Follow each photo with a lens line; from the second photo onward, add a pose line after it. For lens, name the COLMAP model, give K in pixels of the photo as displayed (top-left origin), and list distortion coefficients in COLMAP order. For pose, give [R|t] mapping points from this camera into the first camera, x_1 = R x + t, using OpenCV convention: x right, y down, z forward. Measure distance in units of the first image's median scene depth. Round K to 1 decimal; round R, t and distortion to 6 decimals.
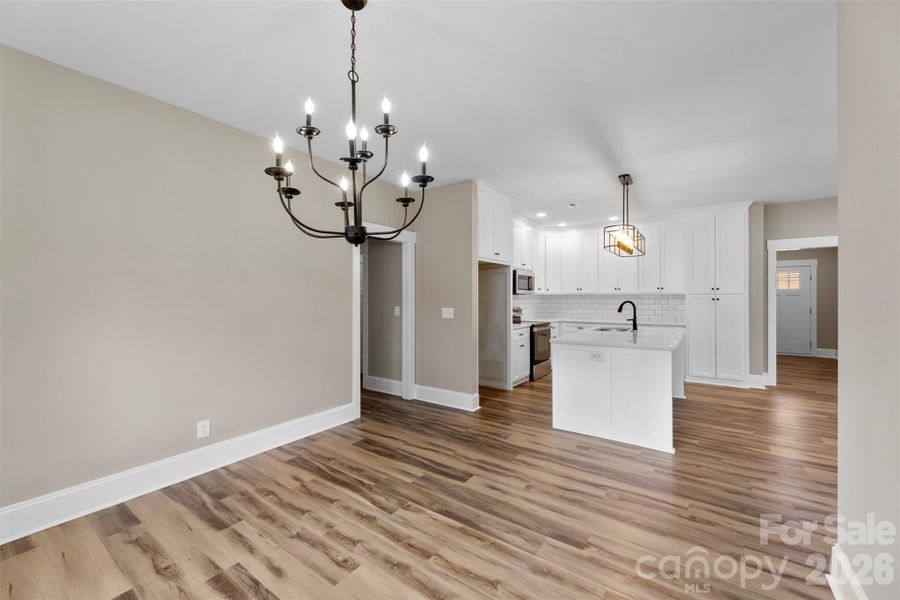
lens RADIAL K [[358.4, 0, 447.8], [0, 358.4, 295.6], [0, 0, 1]] dist [-0.000944, -0.000189]
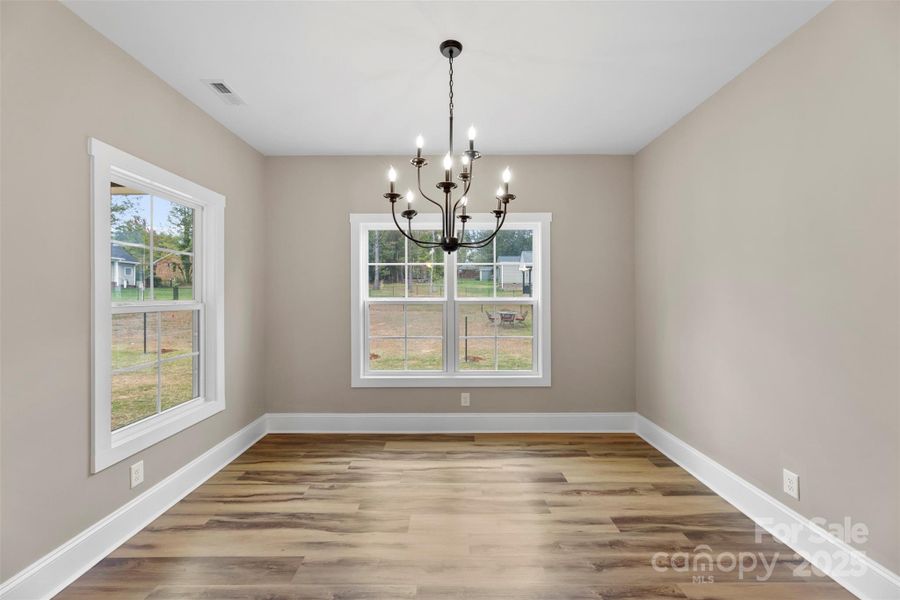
lens RADIAL K [[358.4, 0, 447.8], [0, 358.4, 295.6], [0, 0, 1]] dist [-0.000944, -0.000189]
pose [[-0.811462, 0.005894, -0.584375, 0.309687], [0.005893, 0.999981, 0.001903, 0.001848], [0.584375, -0.001900, -0.811481, 1.361783]]
